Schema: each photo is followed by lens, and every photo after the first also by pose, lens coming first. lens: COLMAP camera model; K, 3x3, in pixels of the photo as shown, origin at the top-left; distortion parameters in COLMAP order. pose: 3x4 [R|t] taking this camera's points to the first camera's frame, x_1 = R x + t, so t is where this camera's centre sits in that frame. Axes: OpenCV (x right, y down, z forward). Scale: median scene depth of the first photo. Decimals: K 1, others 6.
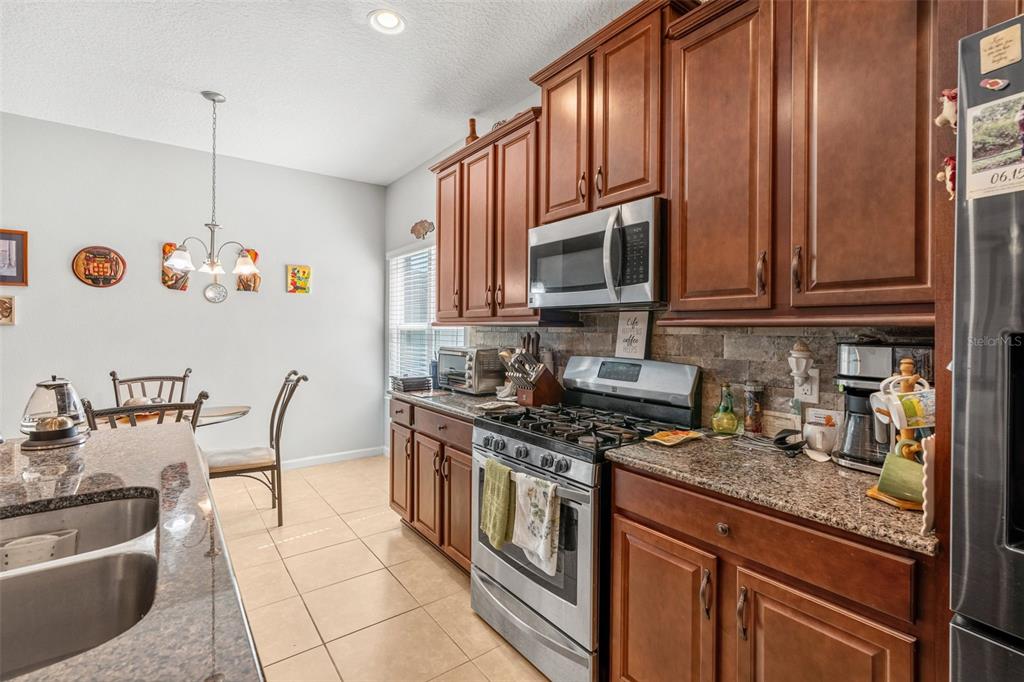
lens RADIAL K [[465.3, 0, 512.6], [0, 465.3, 329.0], [0, 0, 1]] dist [-0.000479, 0.002438]
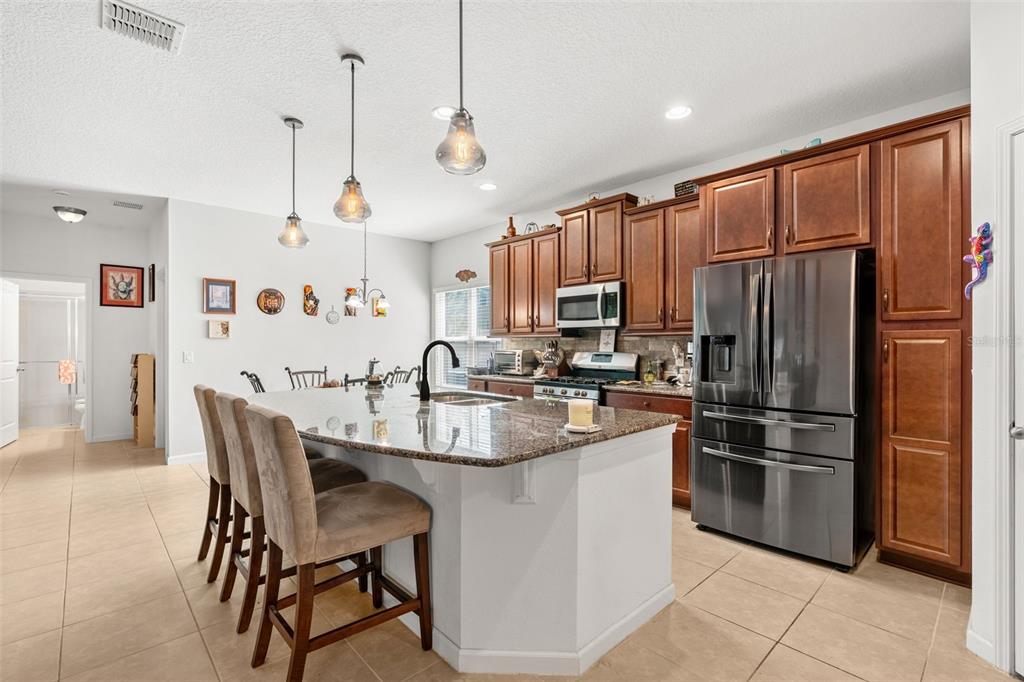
lens RADIAL K [[465.3, 0, 512.2], [0, 465.3, 345.2], [0, 0, 1]] dist [-0.000479, 0.002438]
pose [[0.994121, -0.007231, 0.108033, -0.403719], [0.006943, 0.999971, 0.003038, 0.023914], [-0.108052, -0.002270, 0.994143, -1.053651]]
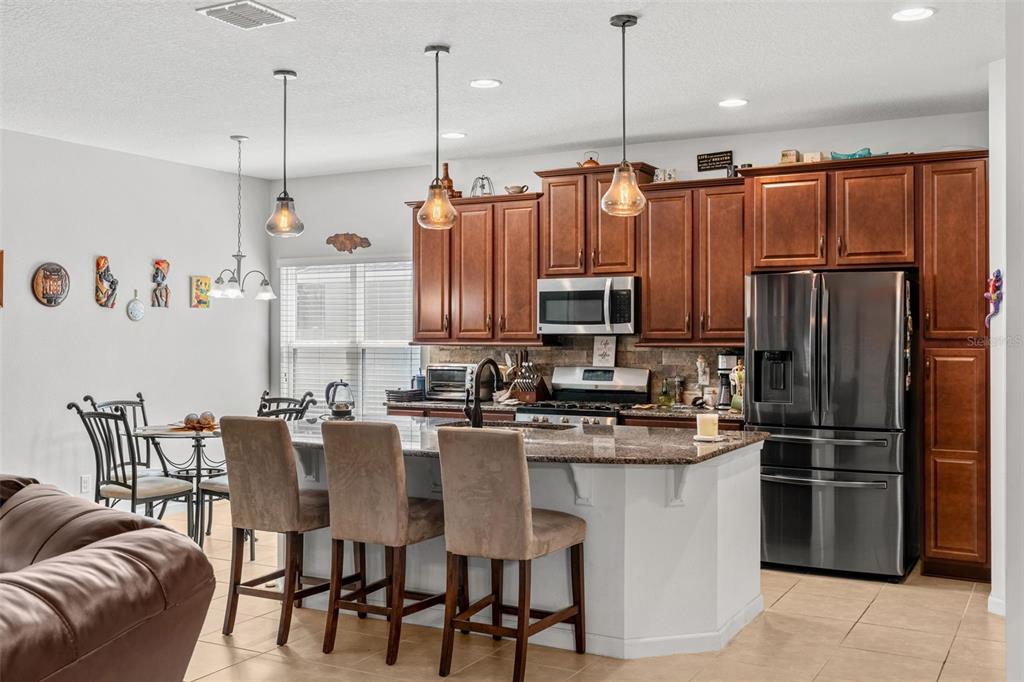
lens RADIAL K [[1023.7, 0, 507.7], [0, 1023.7, 334.3], [0, 0, 1]] dist [0.023127, 0.000000]
pose [[0.911275, -0.005412, 0.411762, -1.463071], [0.006299, 0.999980, -0.000797, -0.044706], [-0.411750, 0.003320, 0.911291, -1.999470]]
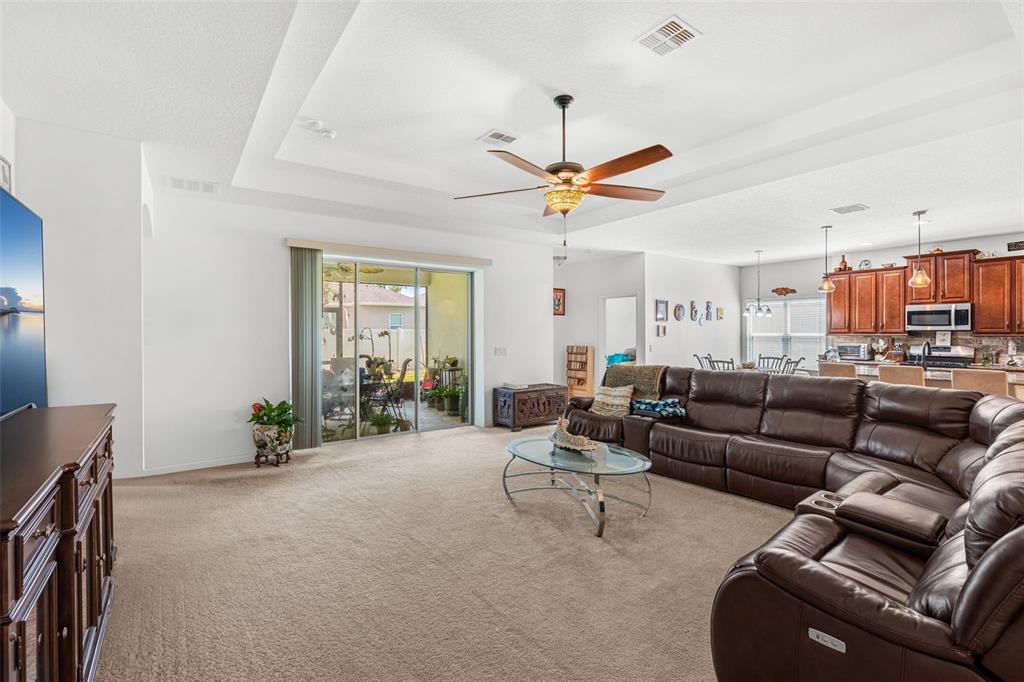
lens RADIAL K [[465.3, 0, 516.9], [0, 465.3, 332.6], [0, 0, 1]] dist [-0.000479, 0.002438]
pose [[0.999963, -0.008591, -0.000897, -2.828047], [0.008591, 0.999963, 0.000462, -0.057458], [0.000893, -0.000470, 0.999999, -2.357392]]
